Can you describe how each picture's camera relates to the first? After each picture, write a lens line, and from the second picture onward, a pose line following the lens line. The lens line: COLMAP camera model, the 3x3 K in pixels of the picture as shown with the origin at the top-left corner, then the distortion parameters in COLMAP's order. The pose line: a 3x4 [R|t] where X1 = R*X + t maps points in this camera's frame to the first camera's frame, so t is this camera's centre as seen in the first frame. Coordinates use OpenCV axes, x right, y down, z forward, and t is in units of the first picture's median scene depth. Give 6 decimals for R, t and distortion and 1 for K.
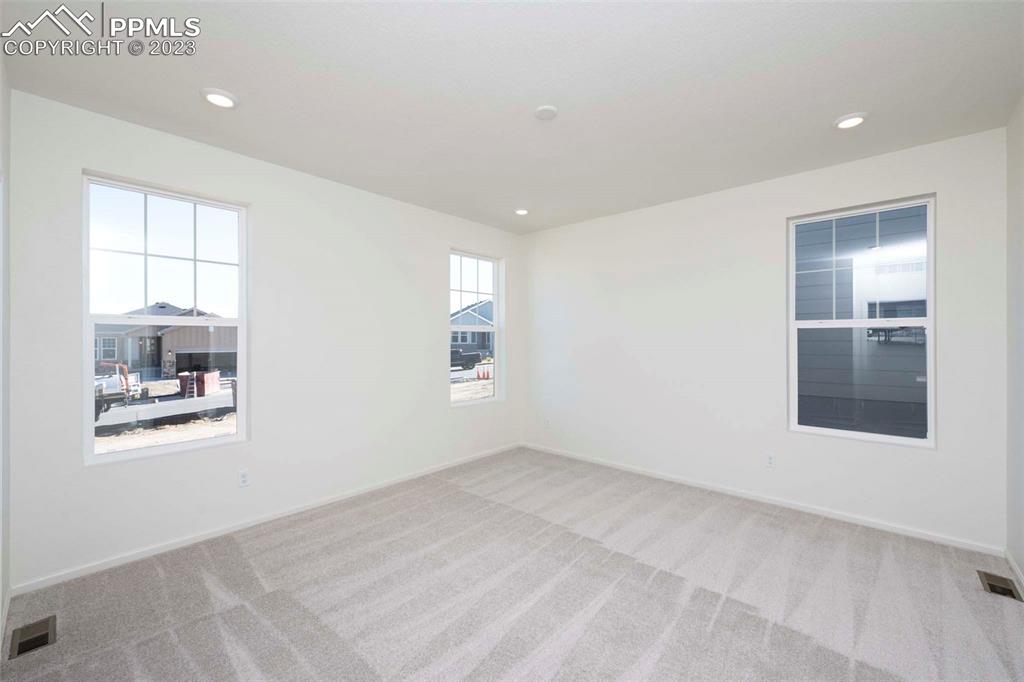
lens RADIAL K [[415.6, 0, 512.0], [0, 415.6, 341.0], [0, 0, 1]] dist [0.002482, 0.000073]
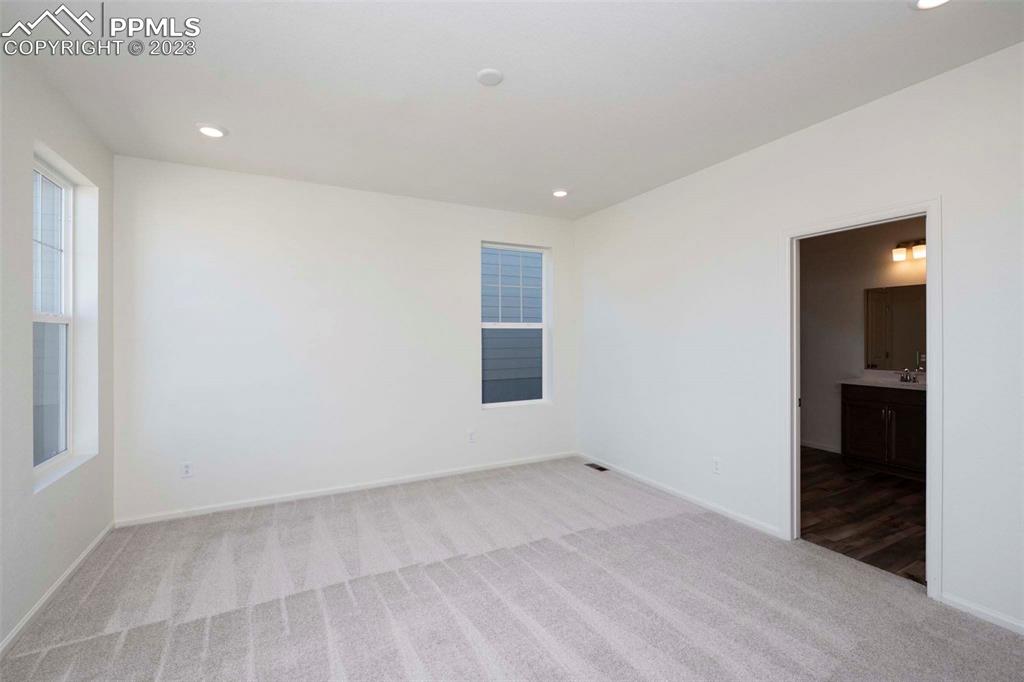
lens RADIAL K [[443.1, 0, 512.0], [0, 443.1, 341.0], [0, 0, 1]] dist [0.001019, -0.000130]
pose [[0.340016, -0.013374, 0.940325, -0.587189], [0.002966, 0.999909, 0.013148, -0.009070], [-0.940415, -0.001682, 0.340025, 0.480109]]
